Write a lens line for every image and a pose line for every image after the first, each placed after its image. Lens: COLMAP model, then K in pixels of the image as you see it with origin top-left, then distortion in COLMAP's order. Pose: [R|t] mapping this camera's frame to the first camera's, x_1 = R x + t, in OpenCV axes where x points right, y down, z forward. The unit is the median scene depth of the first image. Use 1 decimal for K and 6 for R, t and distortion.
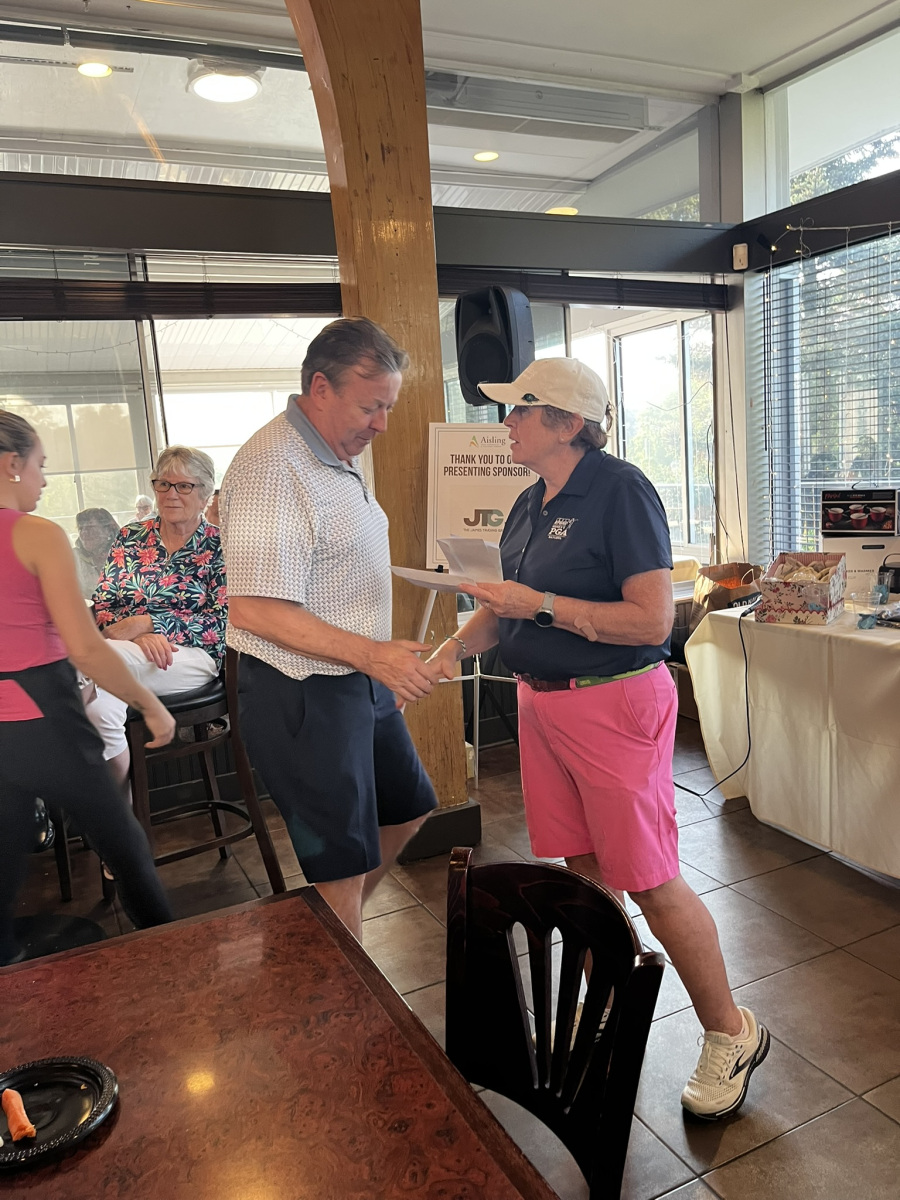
lens RADIAL K [[915.6, 0, 452.7], [0, 915.6, 587.7], [0, 0, 1]] dist [0.096970, -0.122127]
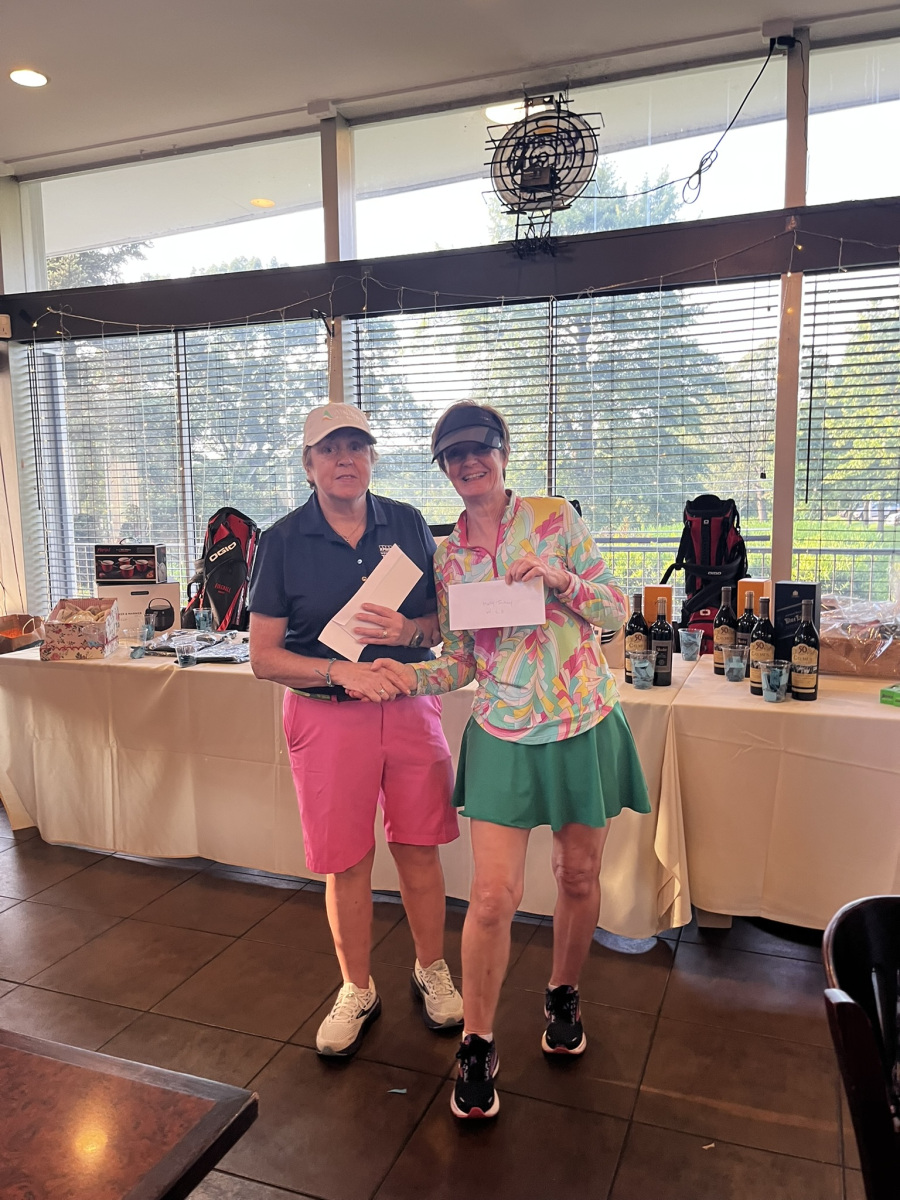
lens RADIAL K [[921.4, 0, 459.2], [0, 921.4, 597.9], [0, 0, 1]] dist [0.076025, -0.108493]
pose [[0.729620, -0.019472, 0.683575, -0.059013], [0.061381, 0.997425, -0.037104, 0.030189], [-0.681092, 0.069030, 0.728936, -0.138233]]
